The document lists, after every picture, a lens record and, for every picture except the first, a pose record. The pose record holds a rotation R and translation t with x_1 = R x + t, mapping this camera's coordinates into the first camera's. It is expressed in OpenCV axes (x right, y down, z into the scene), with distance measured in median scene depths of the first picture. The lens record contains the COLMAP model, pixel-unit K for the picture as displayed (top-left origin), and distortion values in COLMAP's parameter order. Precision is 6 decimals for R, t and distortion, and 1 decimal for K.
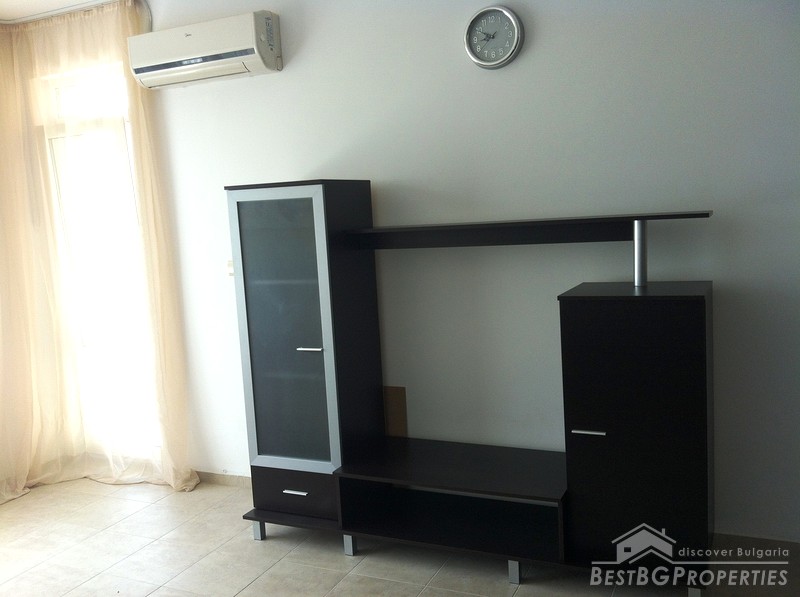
lens RADIAL K [[759.7, 0, 400.0], [0, 759.7, 298.5], [0, 0, 1]] dist [0.003720, -0.014532]
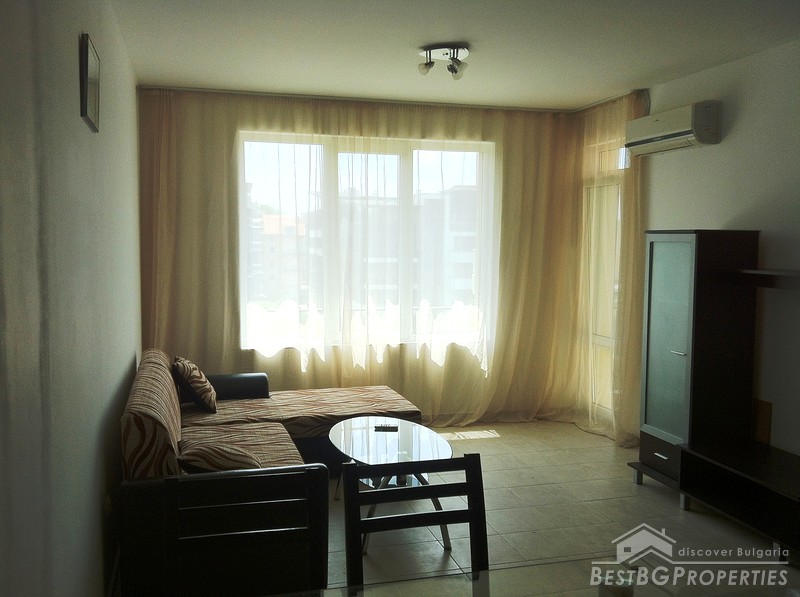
lens RADIAL K [[713.8, 0, 400.0], [0, 713.8, 298.5], [0, 0, 1]] dist [-0.001402, -0.000880]
pose [[0.660574, 0.125003, -0.740281, 0.416510], [-0.138440, 0.989413, 0.043537, -0.013819], [0.737887, 0.073725, 0.670886, -0.202942]]
